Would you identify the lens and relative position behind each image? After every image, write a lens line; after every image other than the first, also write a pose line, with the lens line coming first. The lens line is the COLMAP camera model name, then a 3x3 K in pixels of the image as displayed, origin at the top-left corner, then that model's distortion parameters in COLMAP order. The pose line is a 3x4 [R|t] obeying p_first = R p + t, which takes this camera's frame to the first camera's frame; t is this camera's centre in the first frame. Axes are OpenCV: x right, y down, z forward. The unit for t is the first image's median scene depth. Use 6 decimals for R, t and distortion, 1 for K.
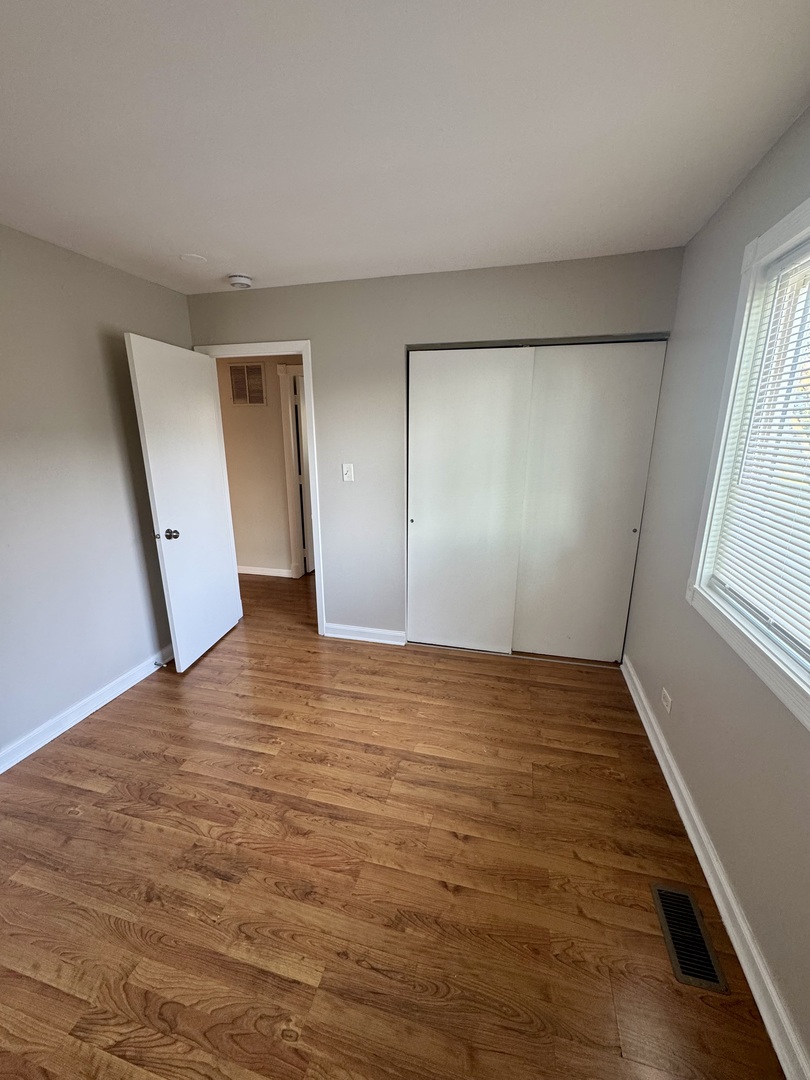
lens RADIAL K [[427.3, 0, 401.9], [0, 427.3, 531.5], [0, 0, 1]] dist [-0.005376, 0.000695]
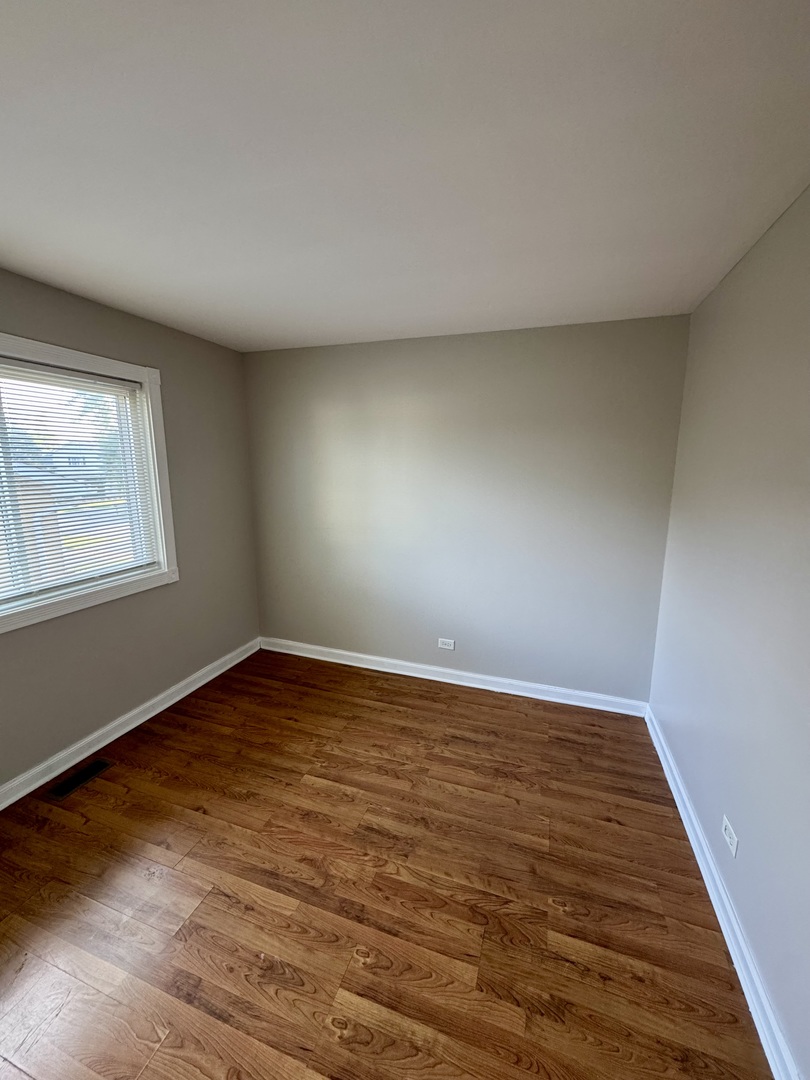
lens RADIAL K [[427.3, 0, 396.6], [0, 427.3, 536.8], [0, 0, 1]] dist [-0.005376, 0.000695]
pose [[-0.996380, -0.014512, 0.083769, -0.565610], [0.020478, 0.915345, 0.402150, -0.451232], [-0.082513, 0.402410, -0.911733, 1.734791]]
